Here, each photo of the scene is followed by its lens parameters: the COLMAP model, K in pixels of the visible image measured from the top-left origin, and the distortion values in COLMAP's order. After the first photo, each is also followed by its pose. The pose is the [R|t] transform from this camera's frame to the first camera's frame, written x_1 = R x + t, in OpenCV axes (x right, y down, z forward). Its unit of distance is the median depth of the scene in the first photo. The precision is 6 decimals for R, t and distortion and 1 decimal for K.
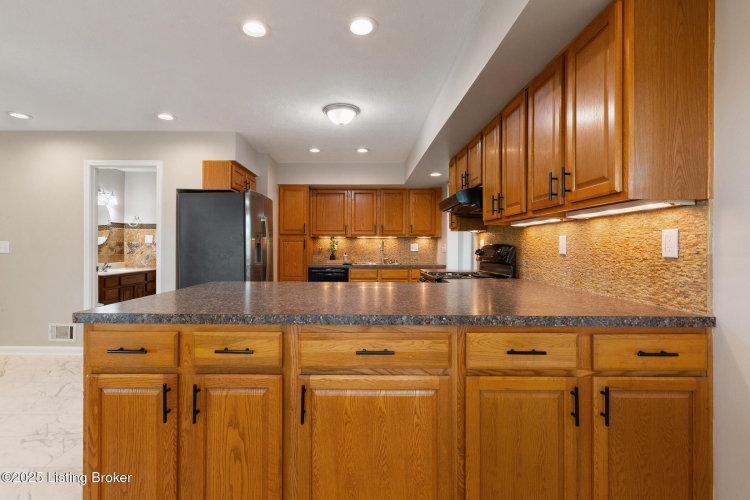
lens RADIAL K [[361.8, 0, 361.3], [0, 361.8, 247.6], [0, 0, 1]] dist [-0.001695, -0.000142]
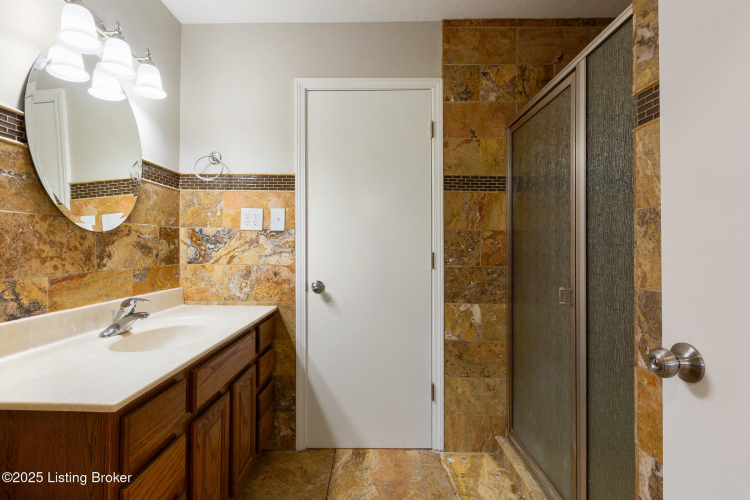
lens RADIAL K [[355.1, 0, 371.0], [0, 355.1, 247.4], [0, 0, 1]] dist [0.000223, 0.000297]
pose [[0.999961, -0.004063, -0.007863, -0.485207], [0.004034, 0.999985, -0.003718, 0.004687], [0.007878, 0.003686, 0.999962, 0.684510]]
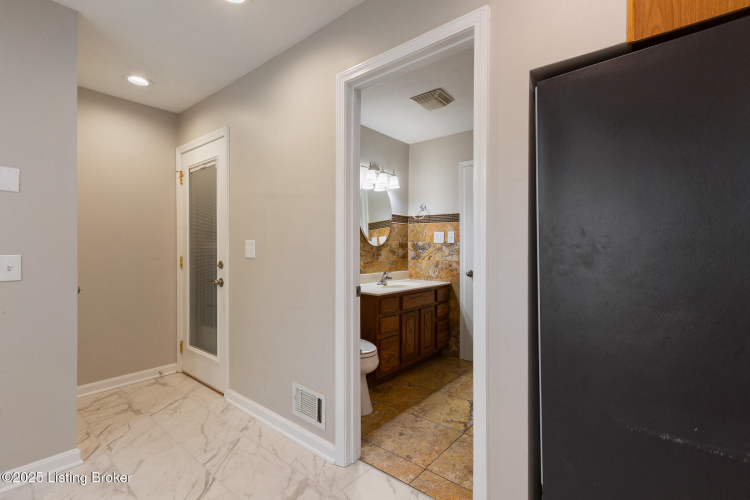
lens RADIAL K [[355.1, 0, 371.0], [0, 355.1, 247.4], [0, 0, 1]] dist [0.000223, 0.000297]
pose [[0.767336, -0.007061, -0.641206, -0.269055], [0.000559, 0.999946, -0.010342, 0.001548], [0.641244, 0.007577, 0.767299, 0.425464]]
